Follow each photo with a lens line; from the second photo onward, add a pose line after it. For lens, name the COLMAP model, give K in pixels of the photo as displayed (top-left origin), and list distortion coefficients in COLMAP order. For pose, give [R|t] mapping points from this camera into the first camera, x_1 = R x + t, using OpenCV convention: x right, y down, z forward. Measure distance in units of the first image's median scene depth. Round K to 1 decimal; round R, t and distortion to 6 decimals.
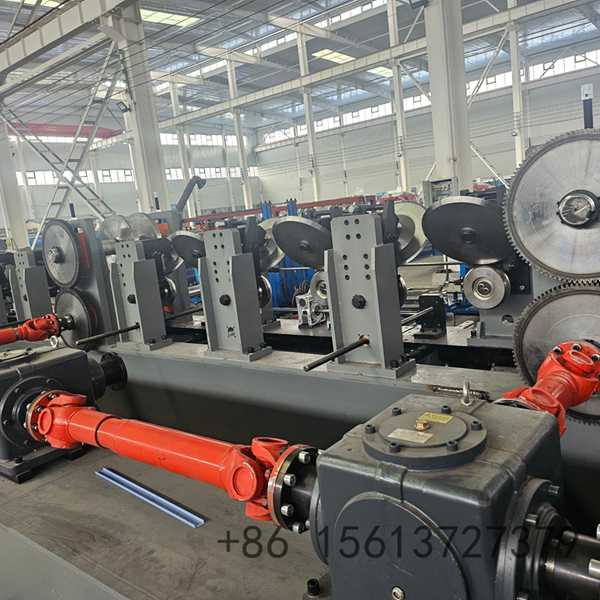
lens RADIAL K [[563.1, 0, 316.4], [0, 563.1, 297.3], [0, 0, 1]] dist [0.093972, -0.138716]
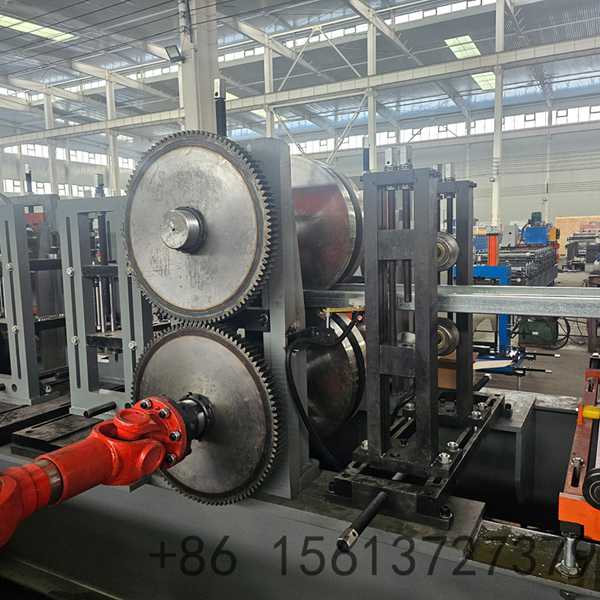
lens RADIAL K [[563.1, 0, 316.4], [0, 563.1, 297.3], [0, 0, 1]] dist [0.093972, -0.138716]
pose [[0.974527, 0.066925, 0.214053, -0.128378], [-0.053081, 0.996149, -0.069788, -0.004279], [-0.217899, 0.056648, 0.974326, 0.116706]]
